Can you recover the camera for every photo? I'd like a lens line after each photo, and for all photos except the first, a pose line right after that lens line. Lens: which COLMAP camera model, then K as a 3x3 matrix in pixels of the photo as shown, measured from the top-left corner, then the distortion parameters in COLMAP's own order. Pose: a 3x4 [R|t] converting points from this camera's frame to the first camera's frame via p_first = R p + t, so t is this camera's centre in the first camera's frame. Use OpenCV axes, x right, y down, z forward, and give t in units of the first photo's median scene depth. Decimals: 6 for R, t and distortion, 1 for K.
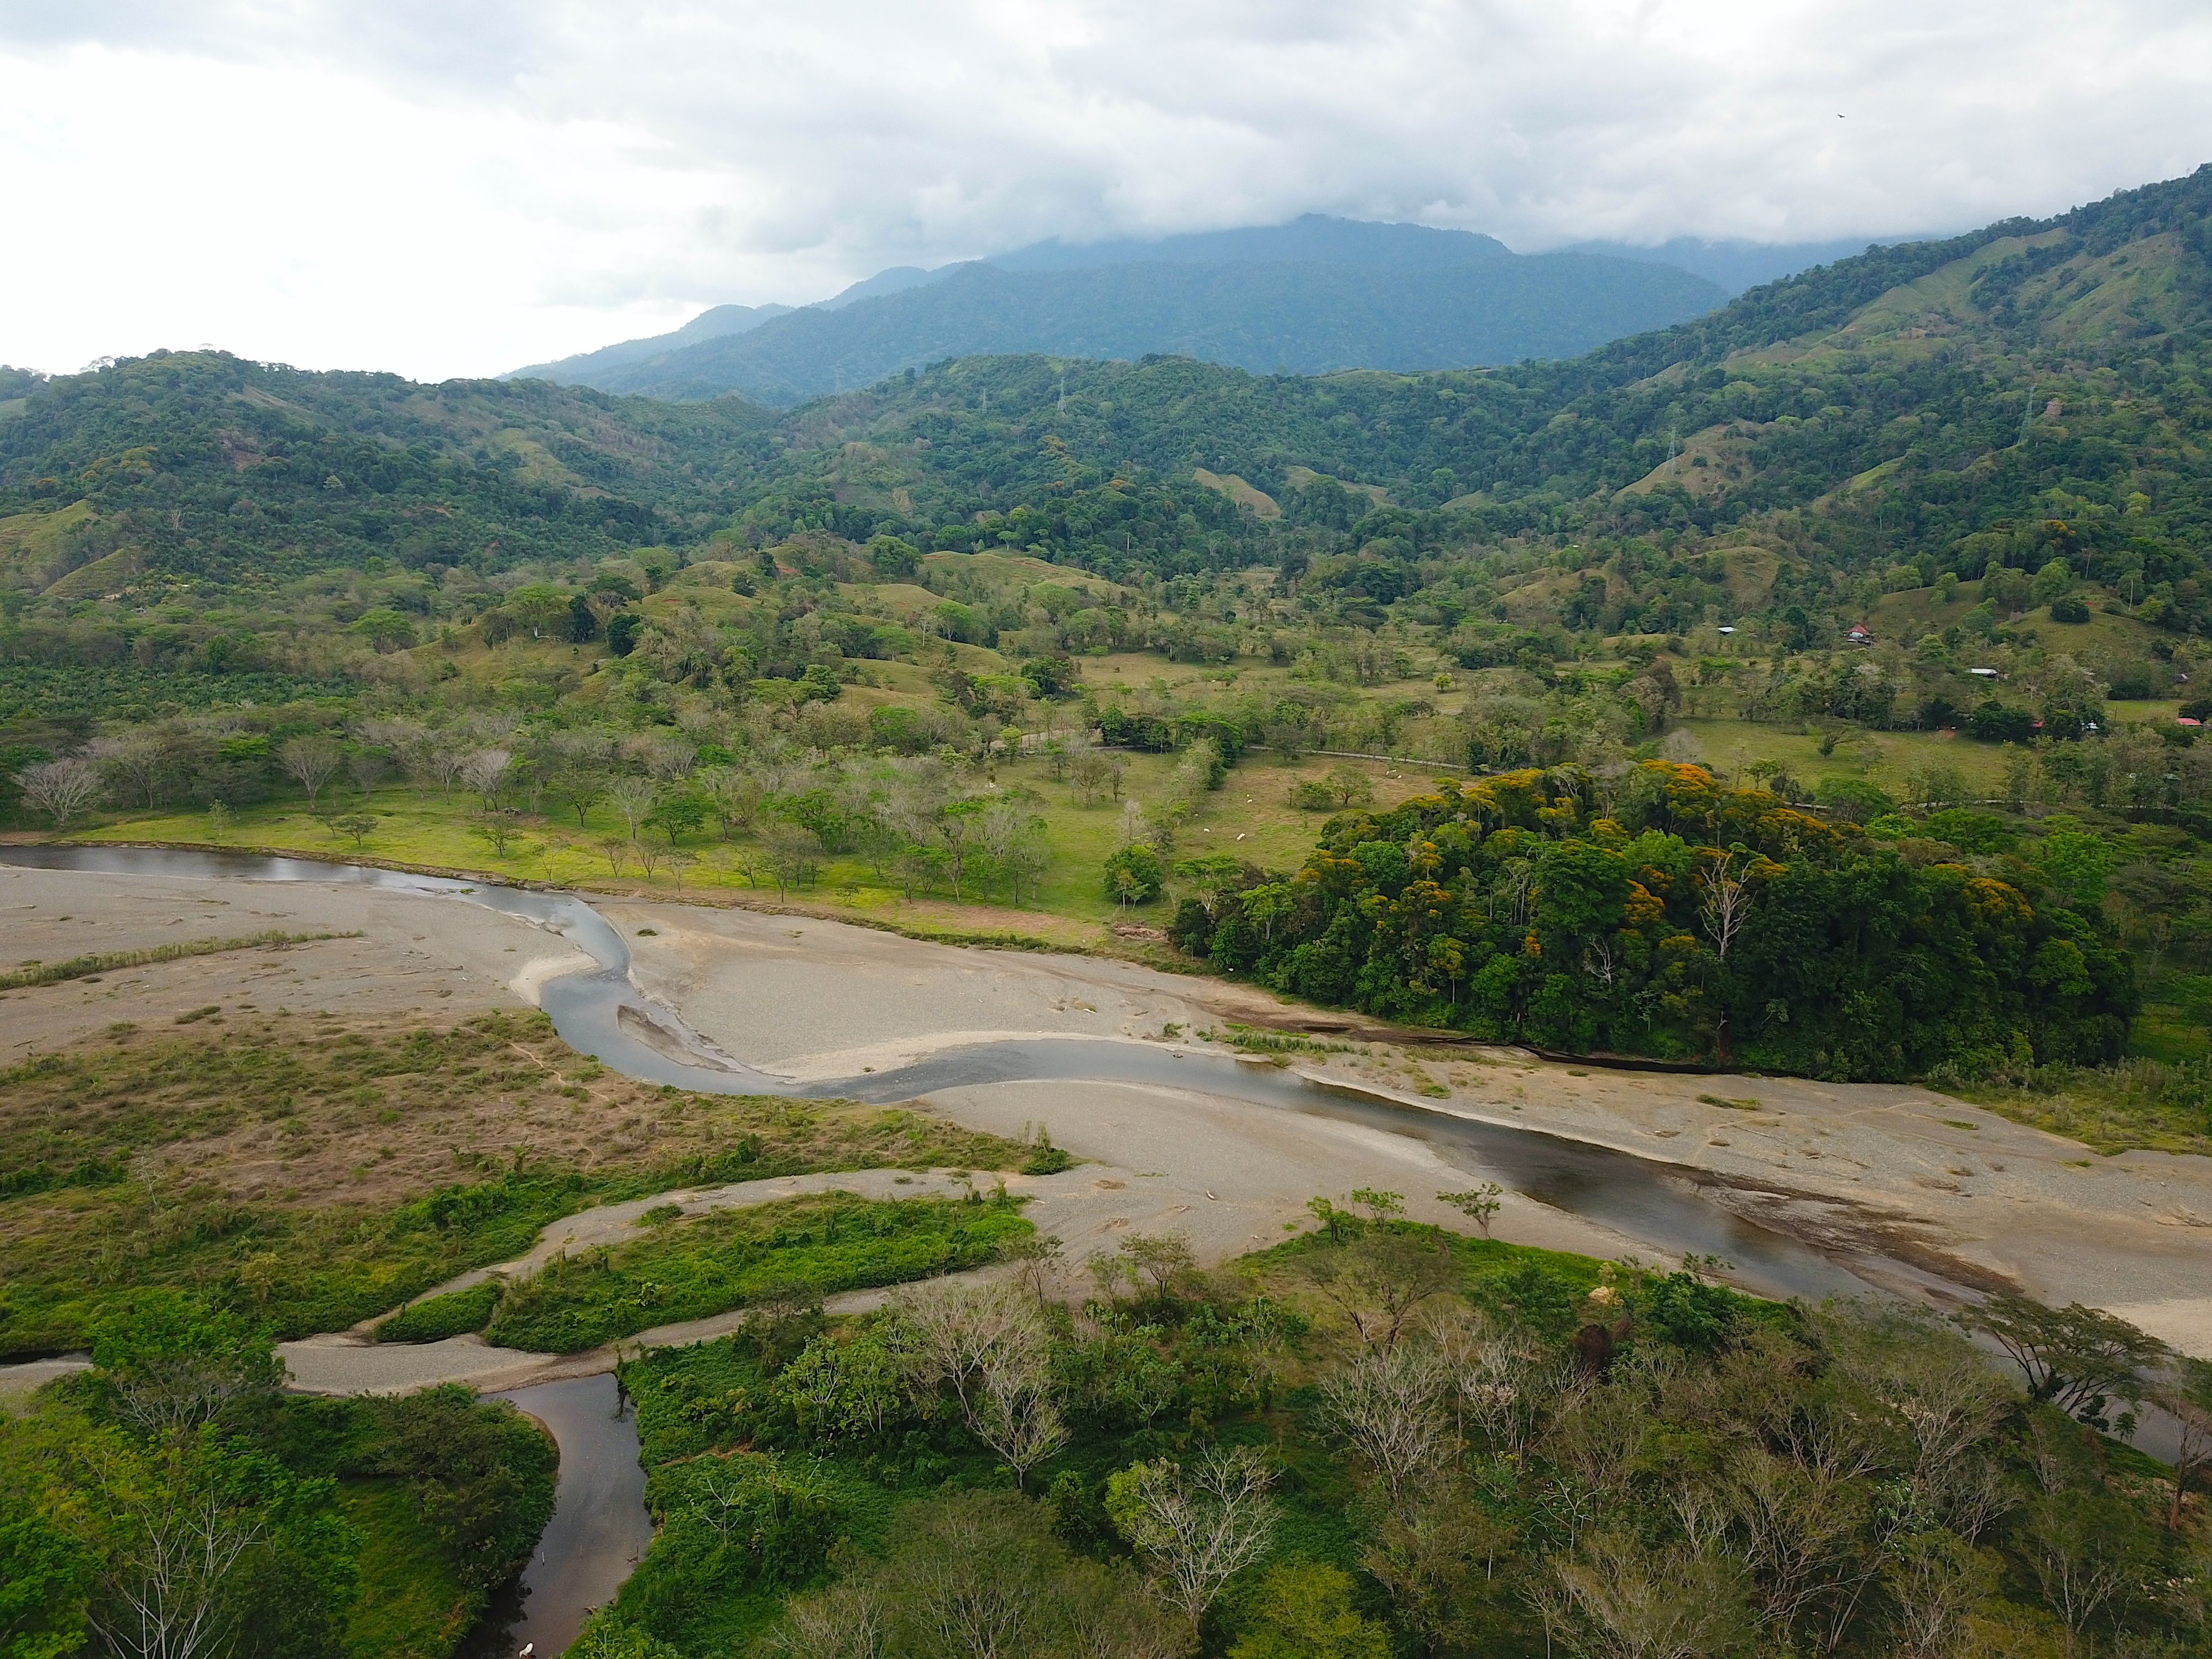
lens RADIAL K [[1698.8, 0, 1106.0], [0, 1698.8, 829.5], [0, 0, 1]] dist [0.000505, 0.009716]
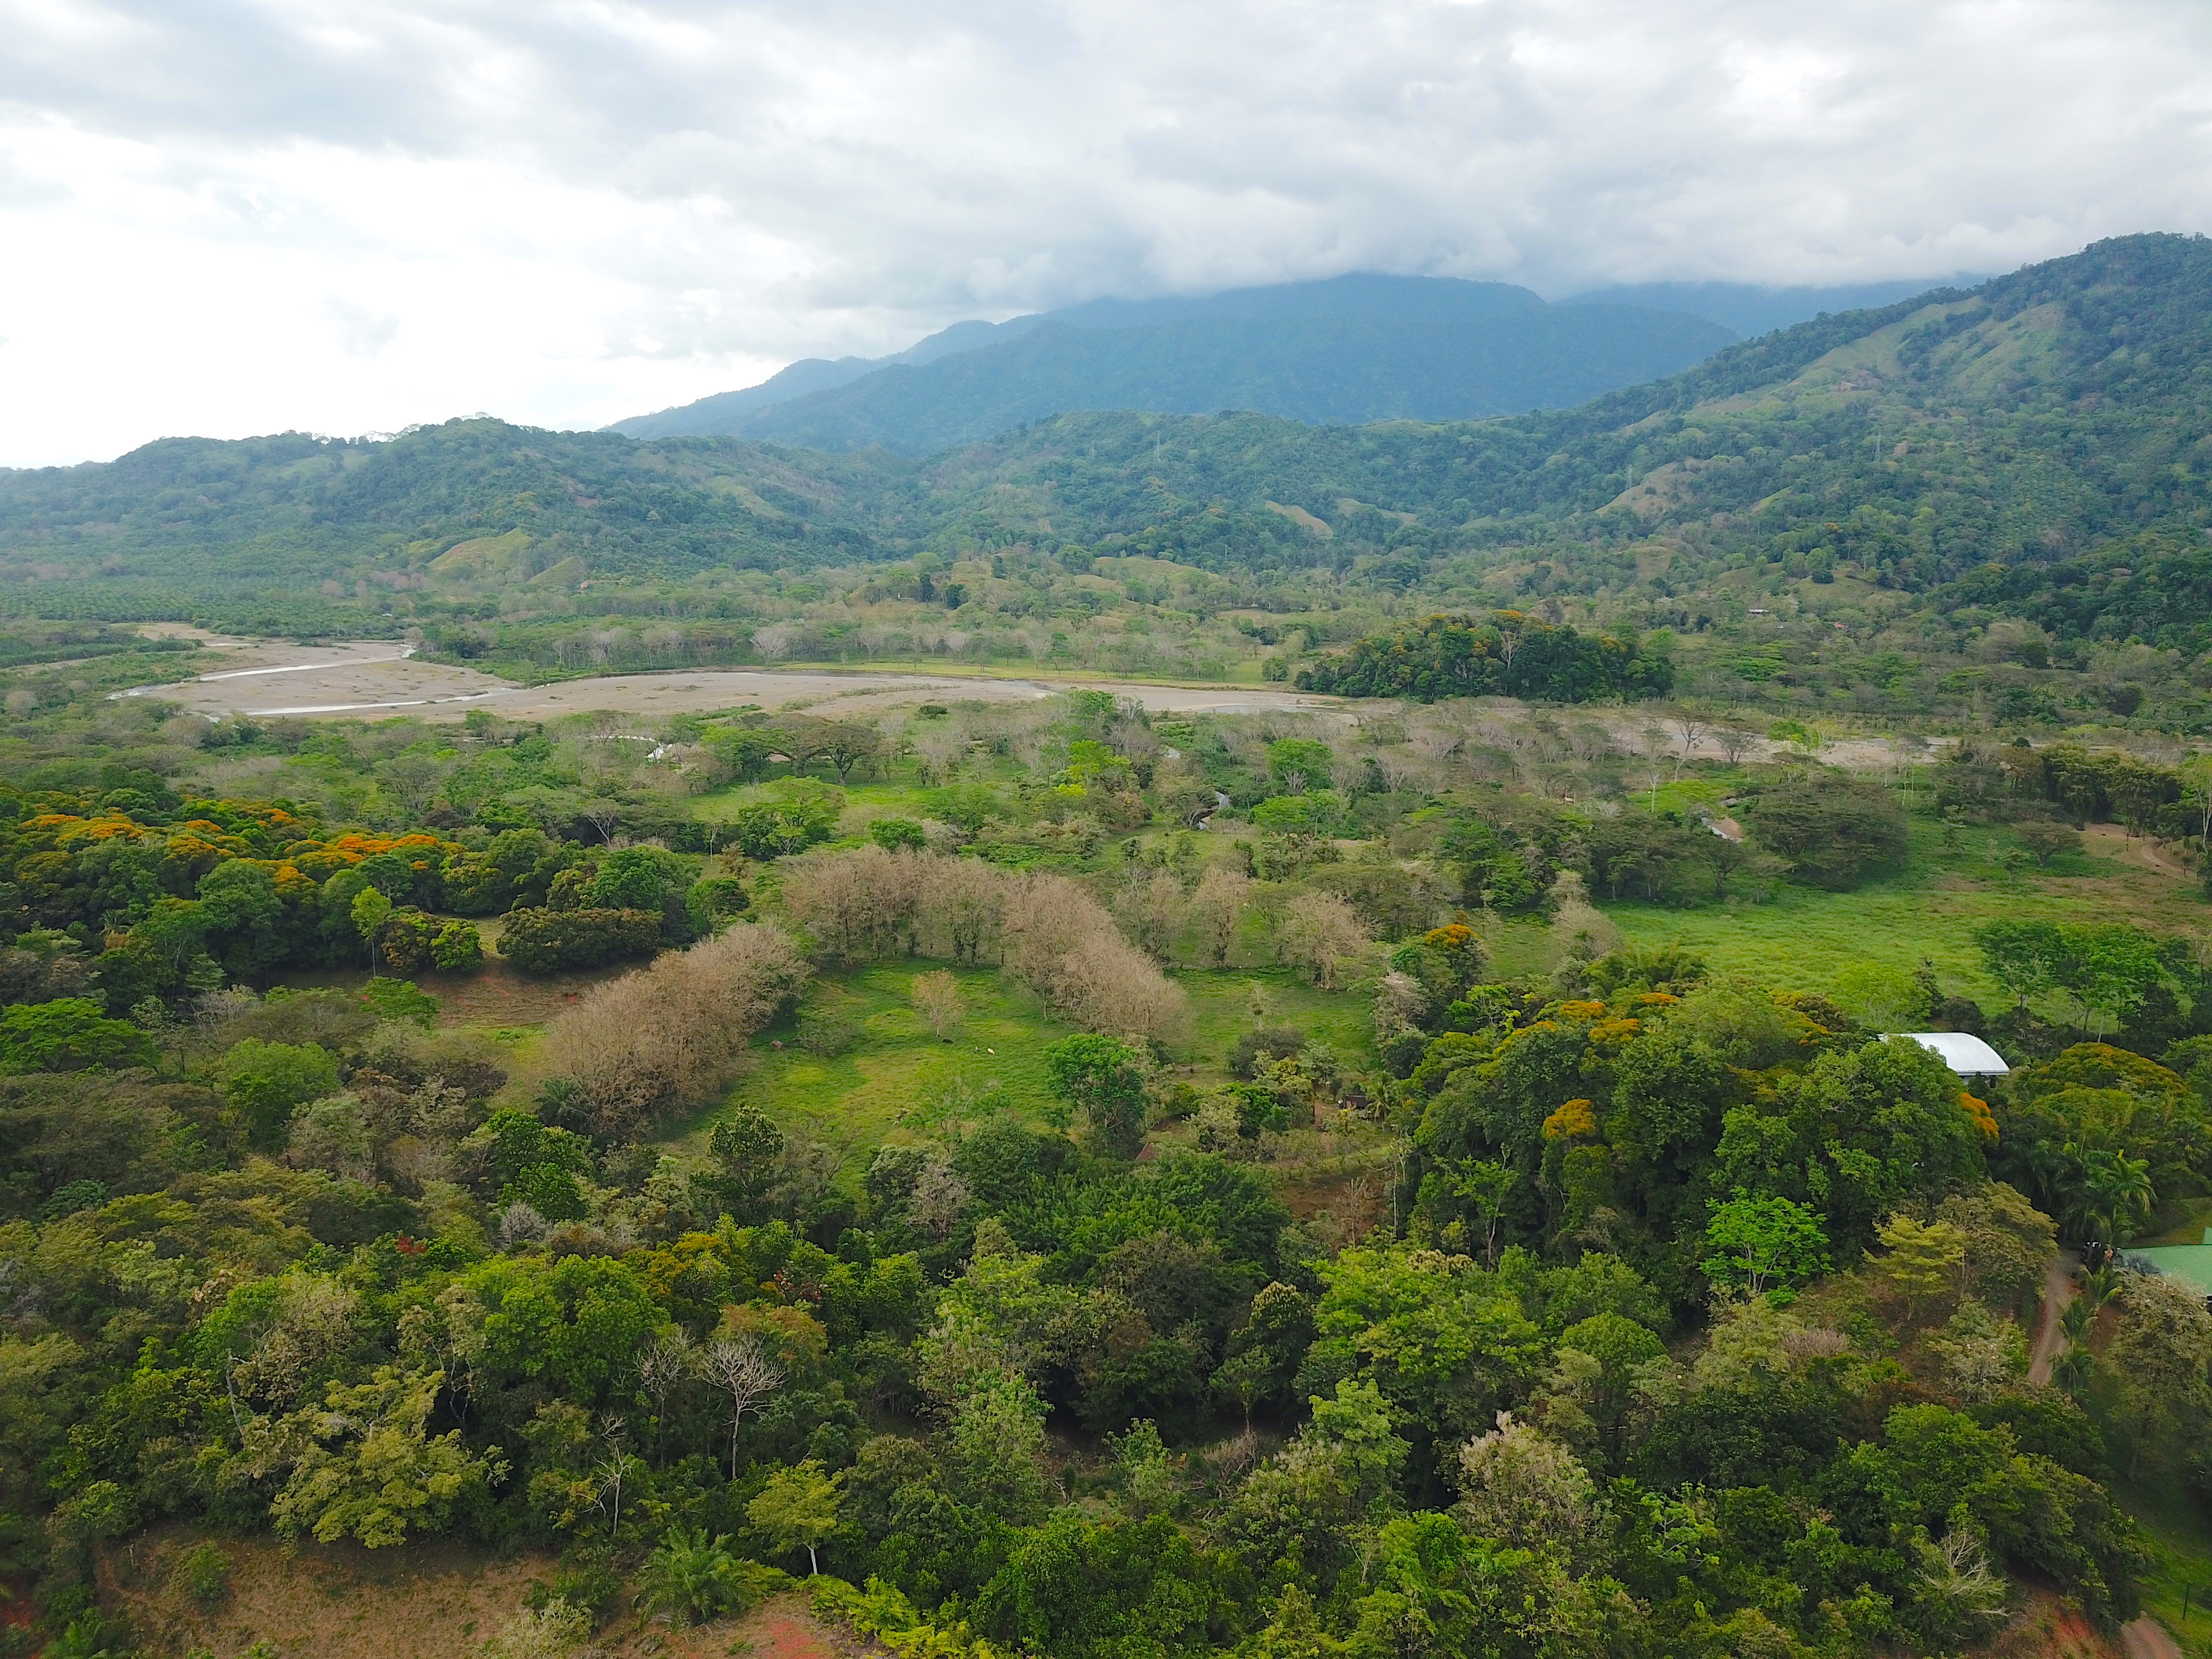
lens RADIAL K [[1697.1, 0, 1106.0], [0, 1697.1, 829.5], [0, 0, 1]] dist [0.010824, -0.009722]
pose [[0.999554, -0.005369, -0.029378, -0.051181], [0.004694, 0.999724, -0.023008, 0.103595], [0.029493, 0.022860, 0.999304, -0.448528]]
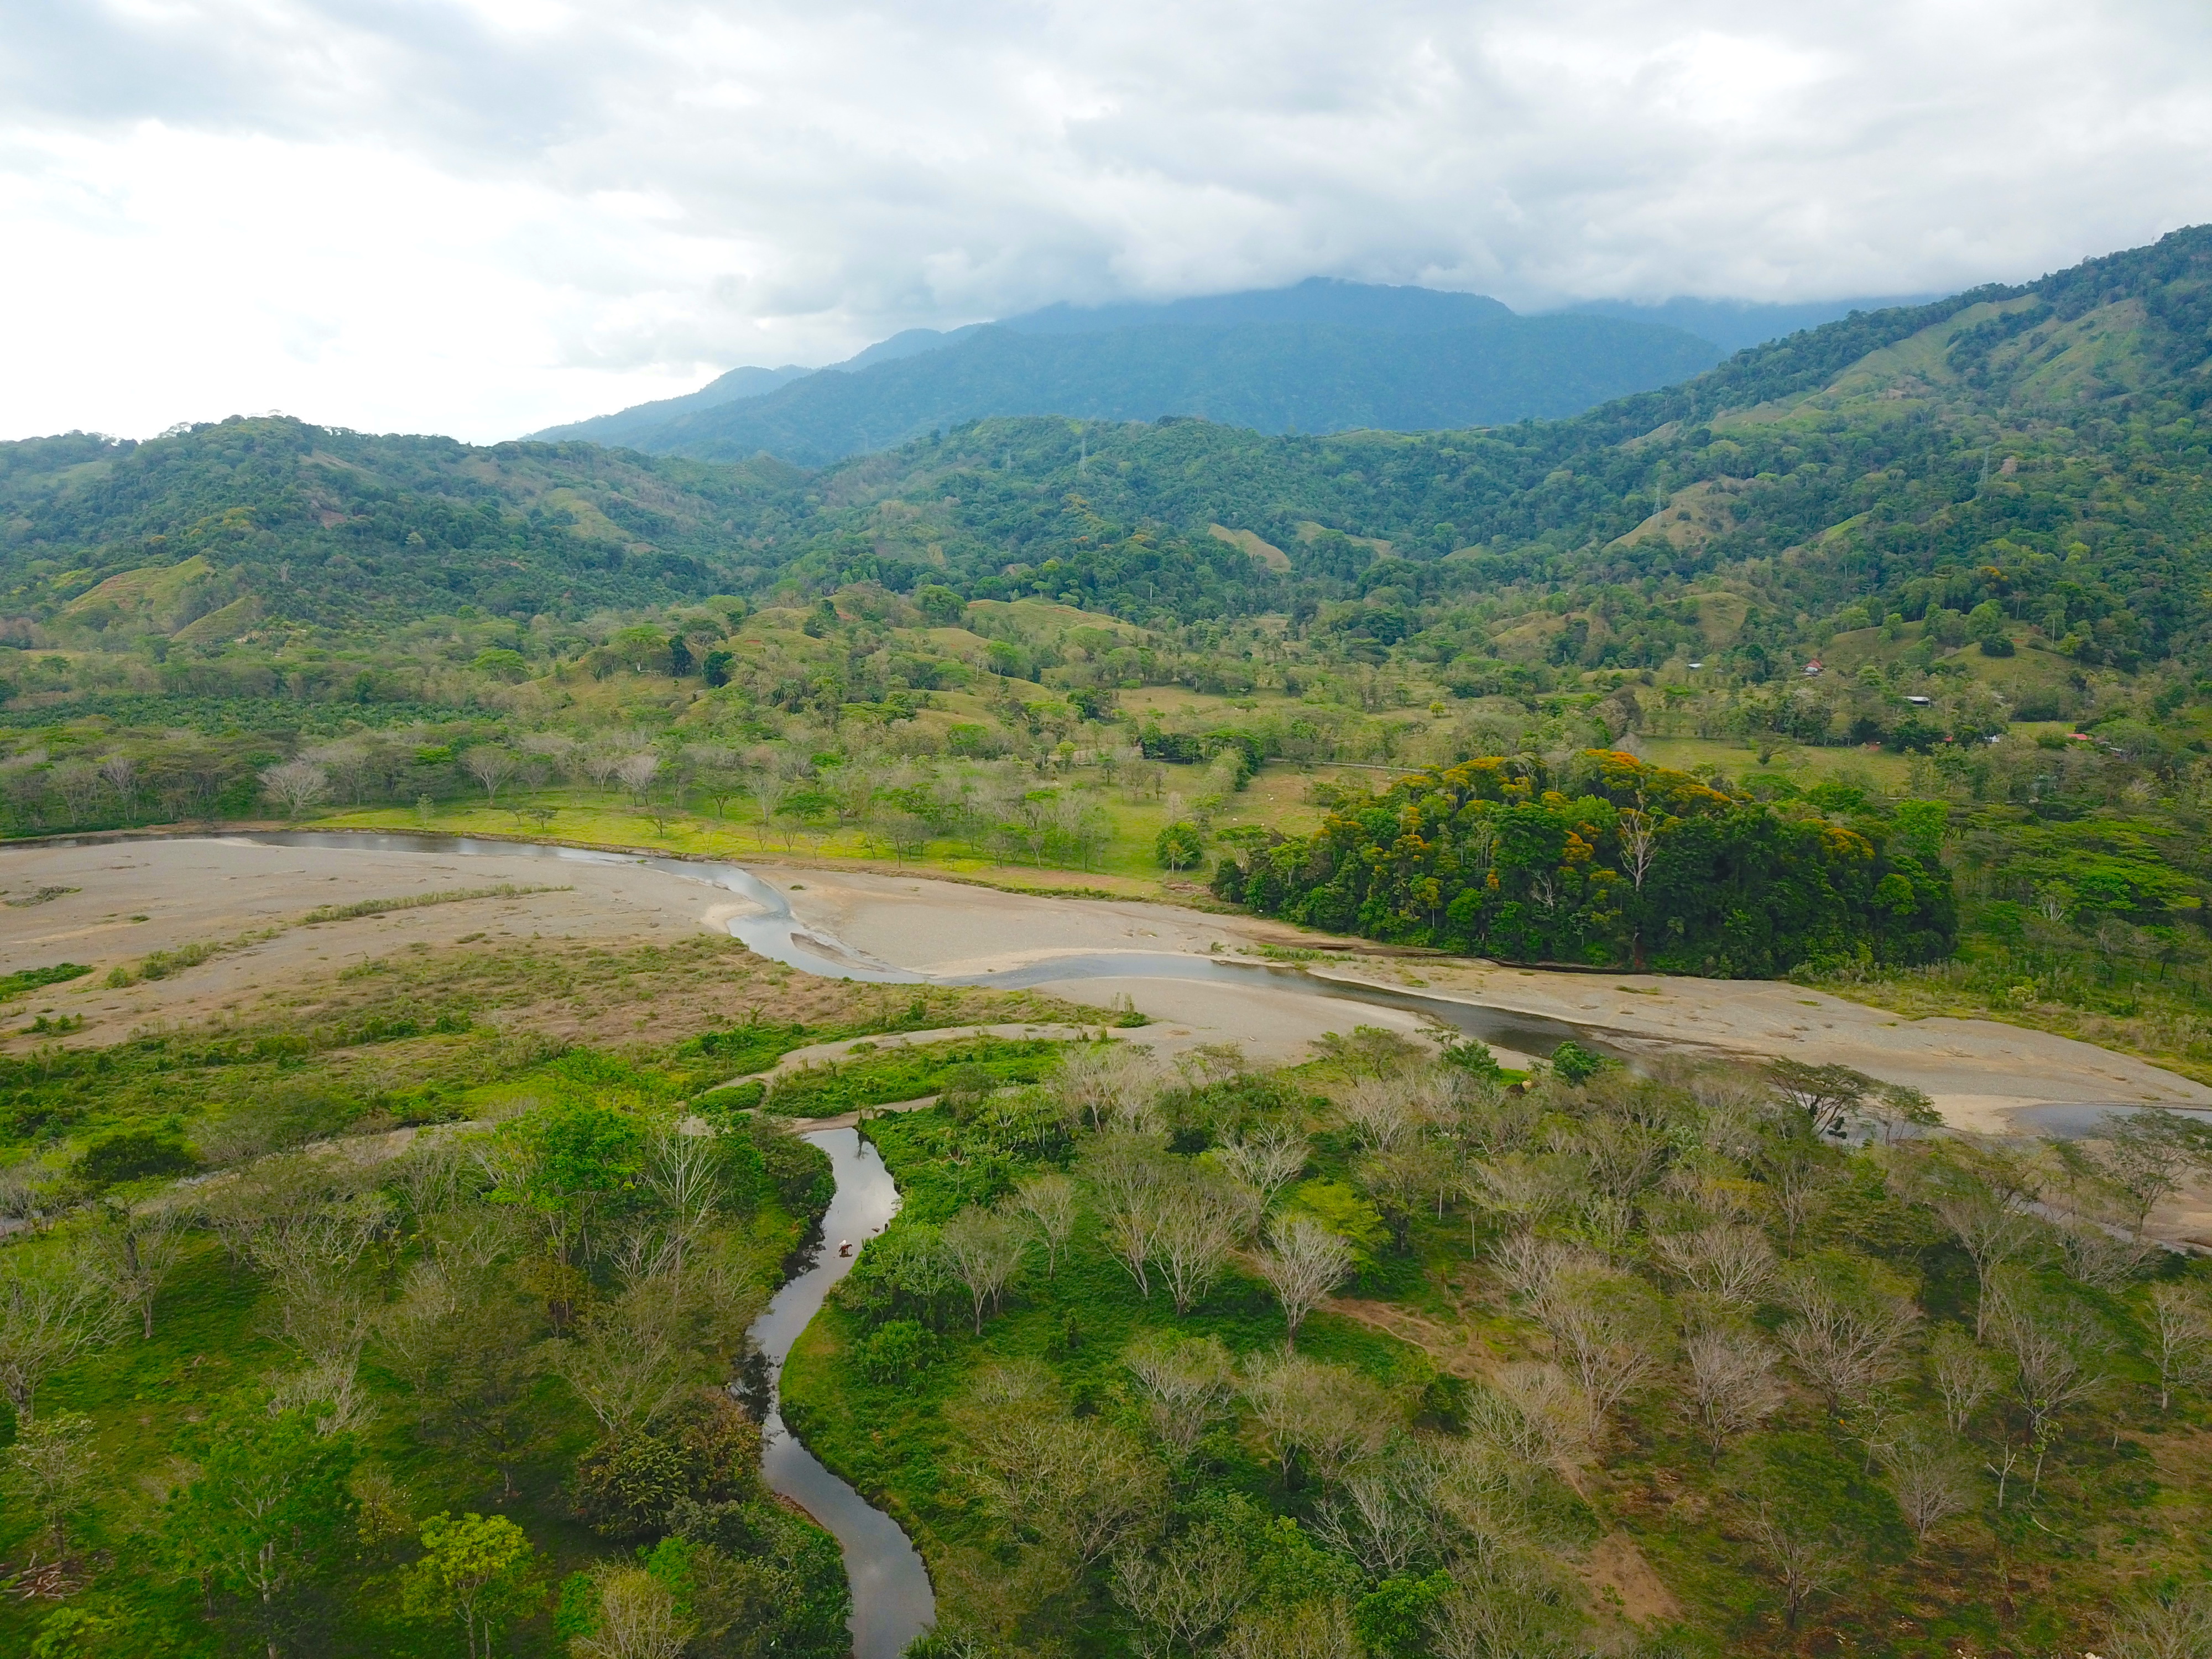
lens RADIAL K [[1697.1, 0, 1106.0], [0, 1697.1, 829.5], [0, 0, 1]] dist [0.010824, -0.009722]
pose [[0.999981, -0.002146, -0.005751, -0.010833], [0.001961, 0.999485, -0.032037, 0.019082], [0.005817, 0.032025, 0.999470, -0.085050]]
